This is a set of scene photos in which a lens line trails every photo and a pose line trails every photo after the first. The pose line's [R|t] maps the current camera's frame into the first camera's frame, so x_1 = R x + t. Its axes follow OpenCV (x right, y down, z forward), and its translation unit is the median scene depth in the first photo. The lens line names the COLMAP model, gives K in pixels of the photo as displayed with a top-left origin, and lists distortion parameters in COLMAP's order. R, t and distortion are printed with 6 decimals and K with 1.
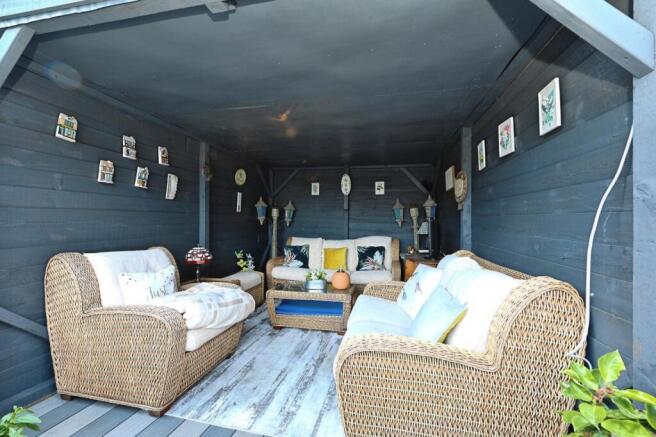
lens RADIAL K [[264.5, 0, 330.0], [0, 264.5, 220.6], [0, 0, 1]] dist [-0.004197, -0.001697]
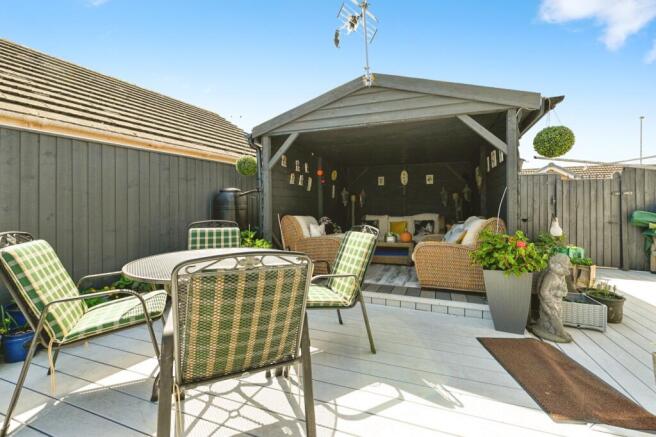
lens RADIAL K [[264.5, 0, 321.5], [0, 264.5, 202.9], [0, 0, 1]] dist [-0.004197, -0.001697]
pose [[0.979045, -0.011907, -0.203294, -0.096618], [0.008070, 0.999774, -0.019690, 0.026386], [0.203483, 0.017637, 0.978920, -0.521755]]
